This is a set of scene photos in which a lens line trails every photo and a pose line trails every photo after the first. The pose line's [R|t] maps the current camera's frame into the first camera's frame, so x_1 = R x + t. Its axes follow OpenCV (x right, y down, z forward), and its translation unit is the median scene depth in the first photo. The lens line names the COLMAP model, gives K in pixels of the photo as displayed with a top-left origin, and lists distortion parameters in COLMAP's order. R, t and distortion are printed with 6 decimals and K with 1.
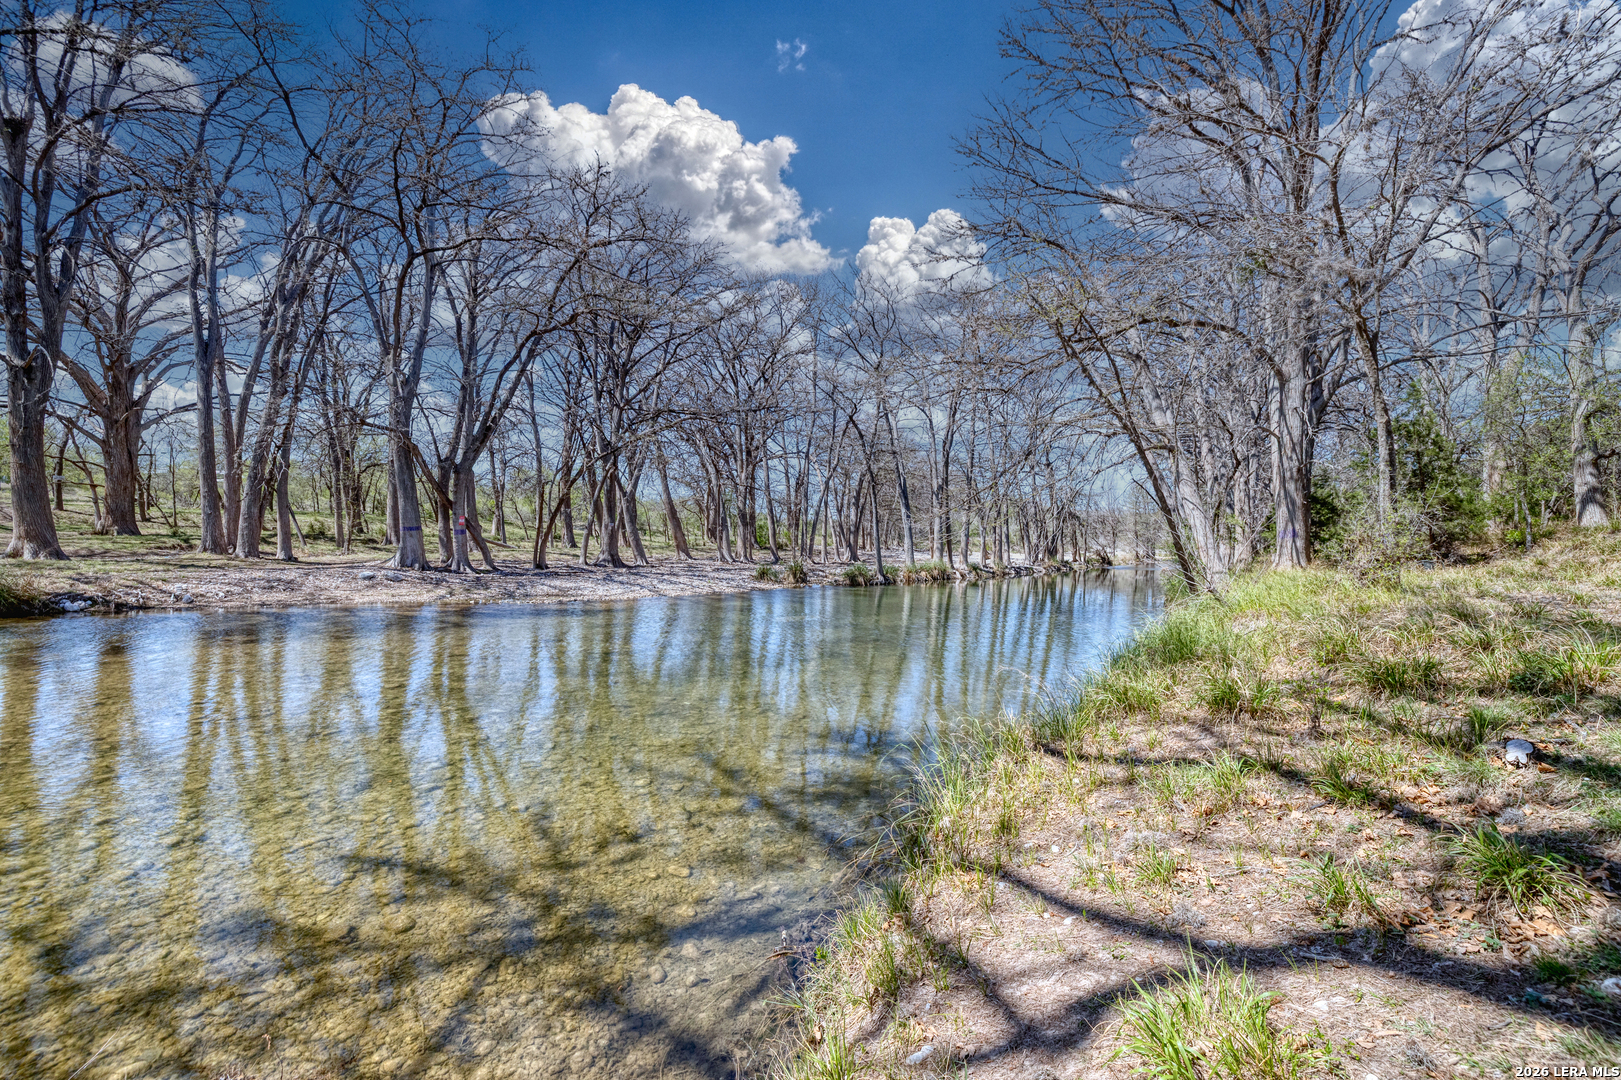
lens RADIAL K [[682.6, 0, 812.2], [0, 682.6, 531.9], [0, 0, 1]] dist [-0.001946, -0.000270]
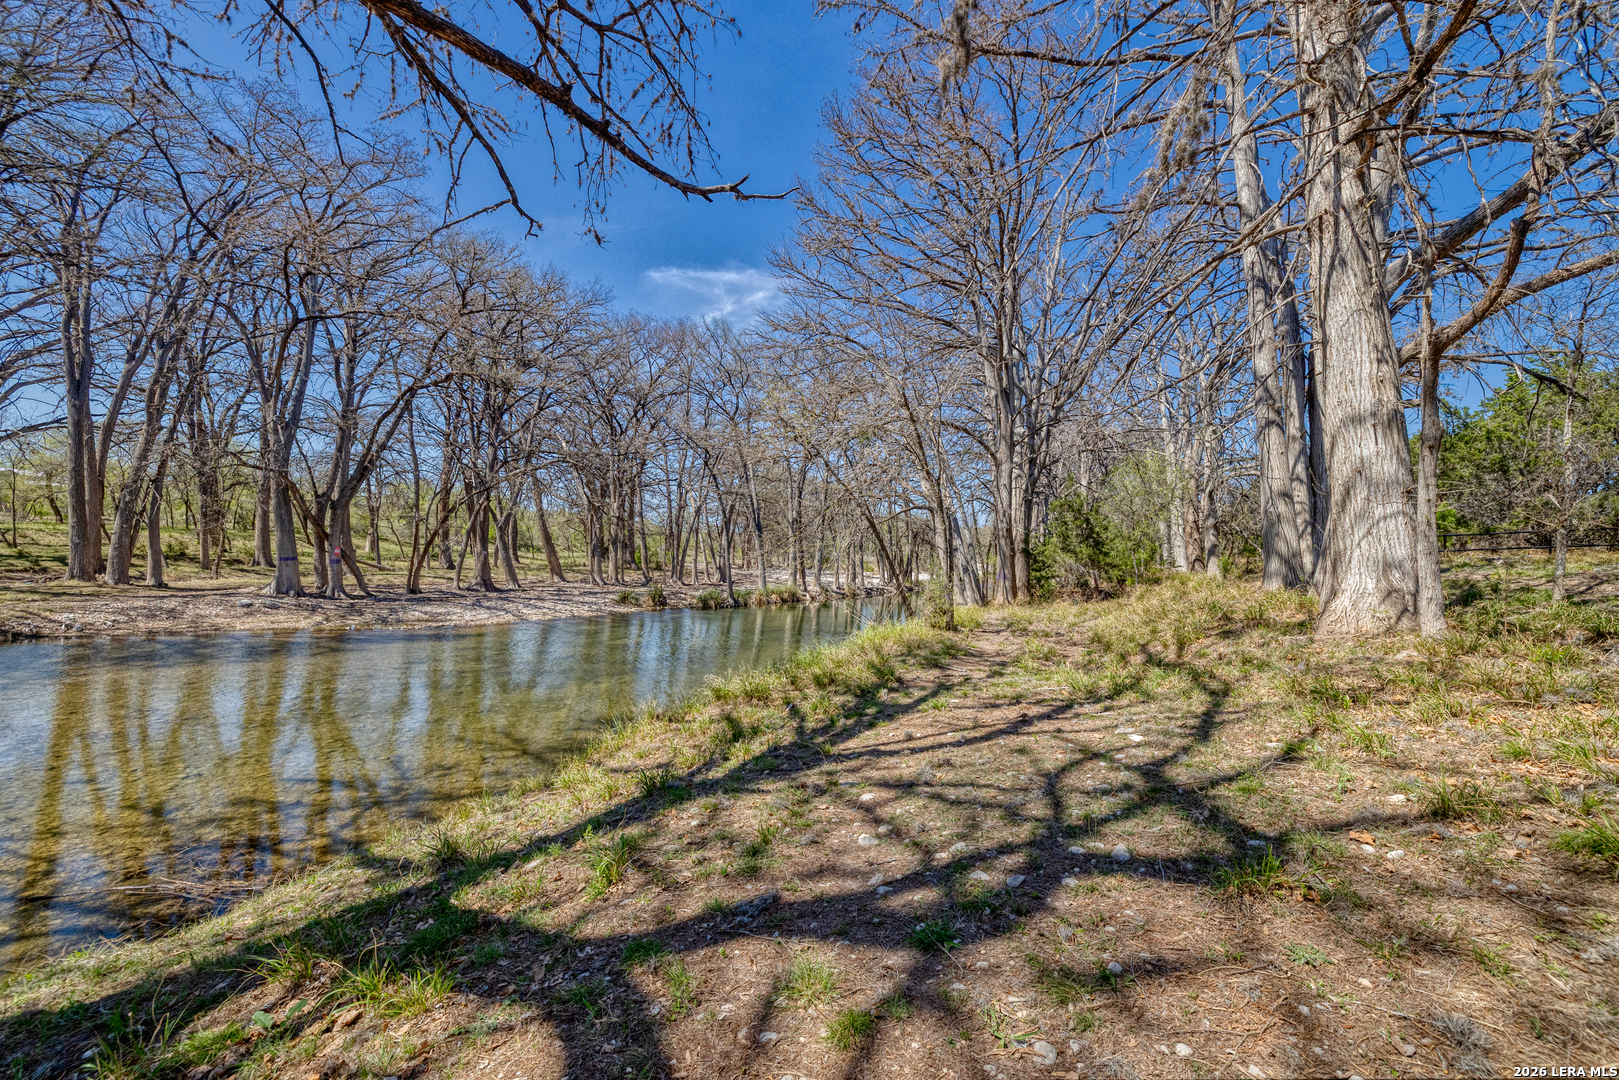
lens RADIAL K [[694.5, 0, 822.3], [0, 694.5, 532.3], [0, 0, 1]] dist [-0.001957, -0.000070]
pose [[0.989450, 0.015846, 0.144003, 0.096072], [-0.014029, 0.999809, -0.013629, -0.041316], [-0.144191, 0.011465, 0.989483, -0.214475]]
